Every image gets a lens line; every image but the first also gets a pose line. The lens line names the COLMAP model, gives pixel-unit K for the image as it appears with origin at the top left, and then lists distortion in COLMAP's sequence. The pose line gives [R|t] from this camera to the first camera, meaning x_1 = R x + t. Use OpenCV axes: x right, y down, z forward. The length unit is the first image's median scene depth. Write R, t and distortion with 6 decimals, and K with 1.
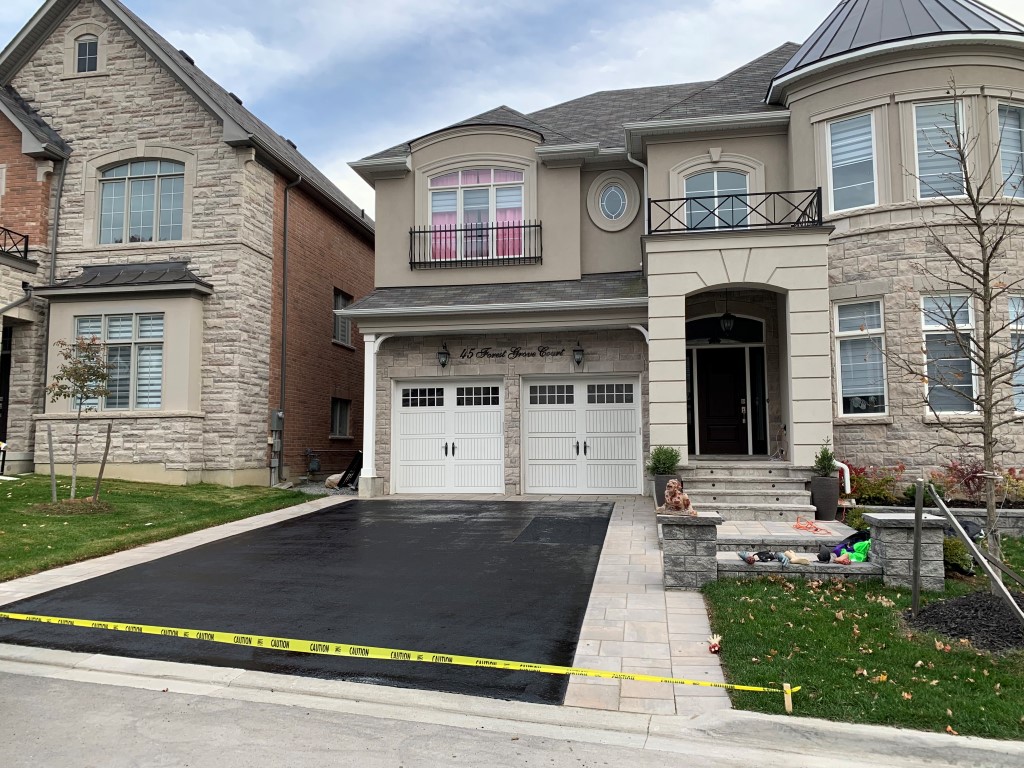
lens RADIAL K [[781.6, 0, 512.0], [0, 781.6, 384.0], [0, 0, 1]] dist [0.072046, -0.113529]
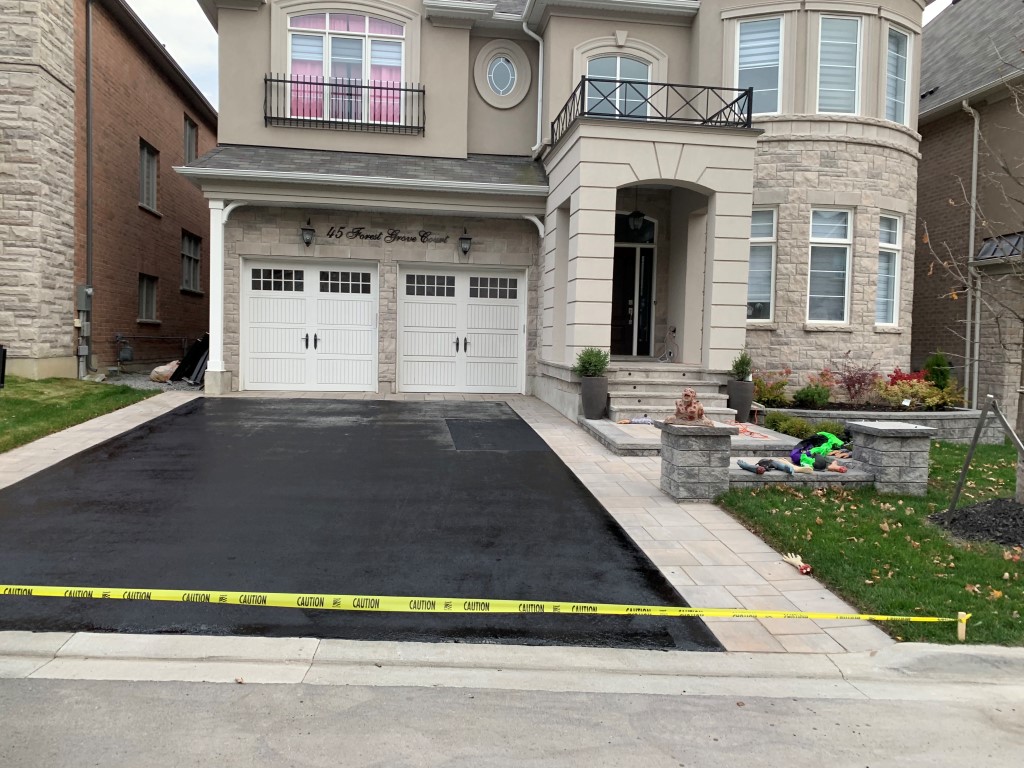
lens RADIAL K [[783.4, 0, 524.1], [0, 783.4, 379.5], [0, 0, 1]] dist [0.018761, -0.009041]
pose [[0.949241, 0.013353, 0.314266, -0.143820], [-0.055087, 0.990715, 0.124294, 0.003523], [-0.309688, -0.135297, 0.941163, 0.095595]]
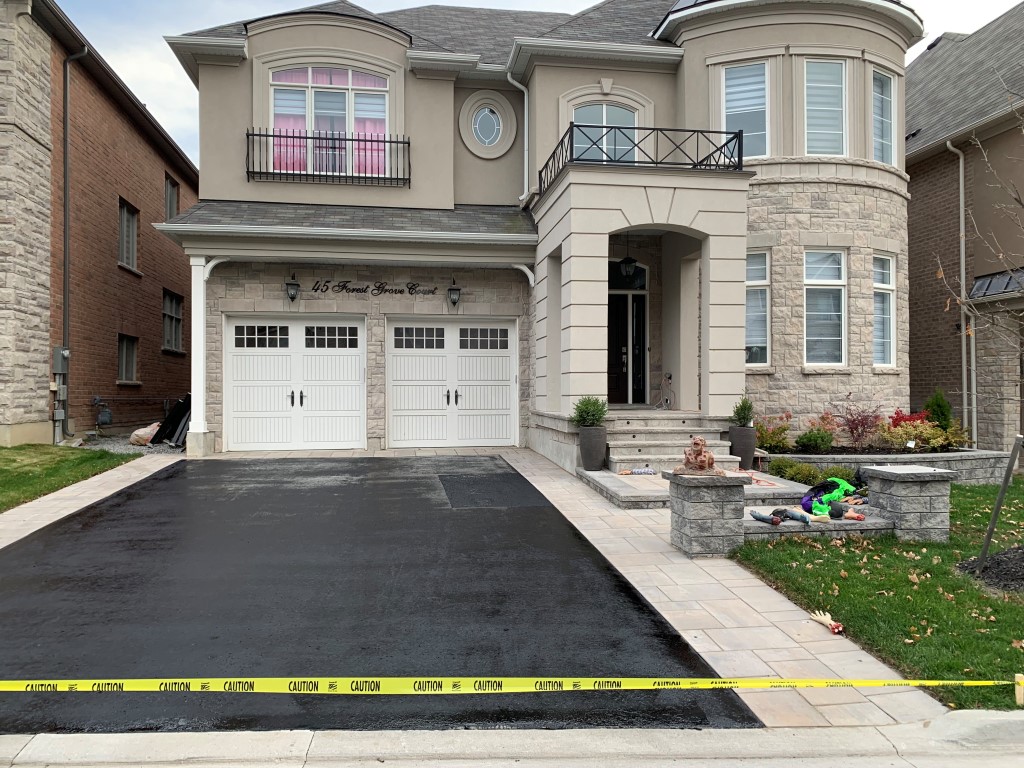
lens RADIAL K [[784.8, 0, 526.5], [0, 784.8, 391.6], [0, 0, 1]] dist [0.026318, -0.024128]
pose [[0.943370, 0.003267, 0.331727, -0.143354], [-0.029252, 0.996876, 0.073369, 0.006223], [-0.330451, -0.078917, 0.940518, 0.119813]]
